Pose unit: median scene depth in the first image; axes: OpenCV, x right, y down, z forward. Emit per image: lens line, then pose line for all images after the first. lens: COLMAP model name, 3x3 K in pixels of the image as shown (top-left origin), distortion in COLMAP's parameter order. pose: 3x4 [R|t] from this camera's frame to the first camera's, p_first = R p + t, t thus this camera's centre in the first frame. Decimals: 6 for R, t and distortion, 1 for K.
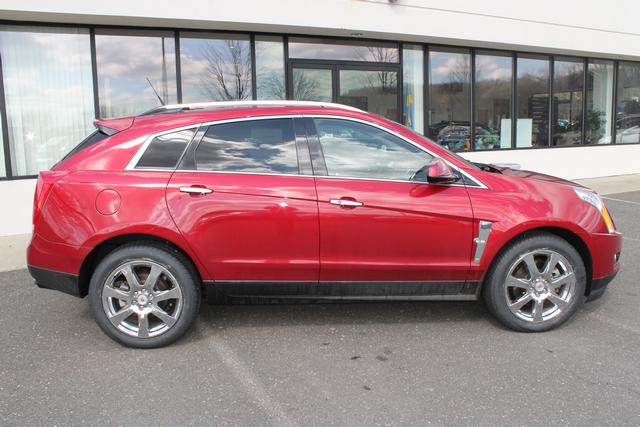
lens RADIAL K [[545.7, 0, 320.0], [0, 545.7, 213.5], [0, 0, 1]] dist [-0.119494, -0.001130]
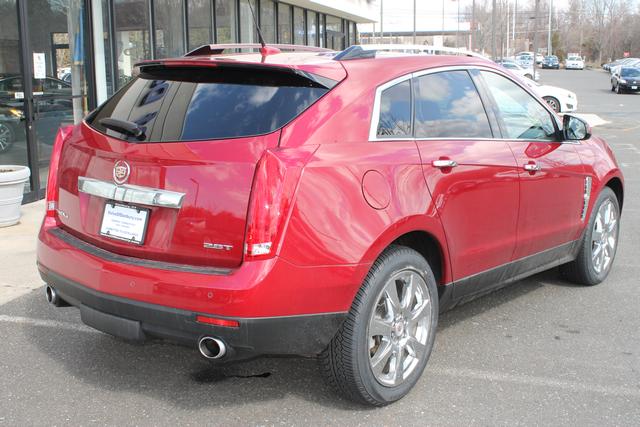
lens RADIAL K [[827.0, 0, 320.0], [0, 827.0, 213.5], [0, 0, 1]] dist [0.123529, -0.005798]
pose [[0.670373, -0.112806, 0.733400, -1.147301], [0.116903, 0.992089, 0.045739, -0.044162], [-0.732758, 0.055075, 0.678257, 0.327847]]
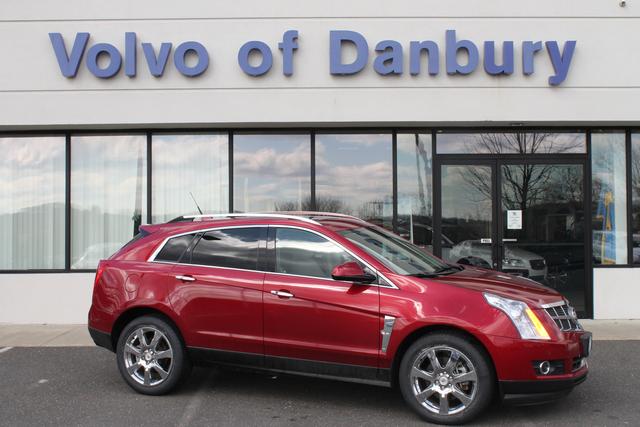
lens RADIAL K [[852.4, 0, 320.0], [0, 852.4, 213.5], [0, 0, 1]] dist [-0.017014, 0.004953]
pose [[0.883826, 0.009137, -0.467726, 1.039287], [-0.086724, 0.985679, -0.144620, 0.075466], [0.459706, 0.168382, 0.871962, -0.728953]]
